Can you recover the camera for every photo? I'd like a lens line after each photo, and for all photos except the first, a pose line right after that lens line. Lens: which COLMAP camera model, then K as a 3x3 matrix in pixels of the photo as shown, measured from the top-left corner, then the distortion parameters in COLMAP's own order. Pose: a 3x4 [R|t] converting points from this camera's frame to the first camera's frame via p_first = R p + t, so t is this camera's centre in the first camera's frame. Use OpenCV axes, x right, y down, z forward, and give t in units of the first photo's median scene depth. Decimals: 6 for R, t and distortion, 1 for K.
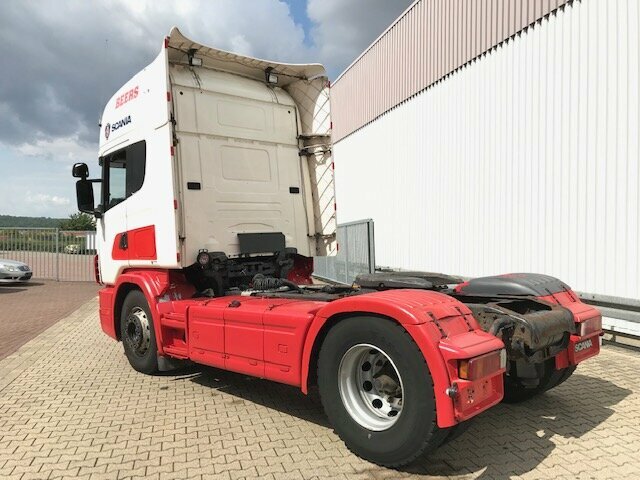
lens RADIAL K [[520.2, 0, 312.3], [0, 520.2, 228.9], [0, 0, 1]] dist [0.001430, -0.009812]
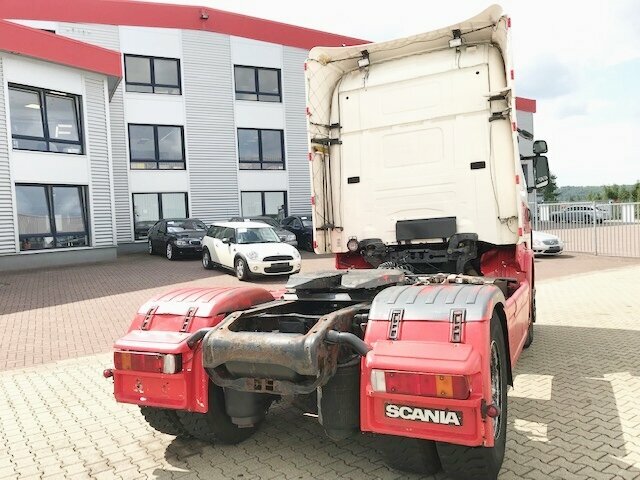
lens RADIAL K [[520.2, 0, 312.3], [0, 520.2, 228.9], [0, 0, 1]] dist [0.001430, -0.009812]
pose [[0.355584, -0.006462, -0.934622, 0.725720], [0.065069, 0.997721, 0.017858, -0.003768], [0.932376, -0.067165, 0.355194, 0.482183]]
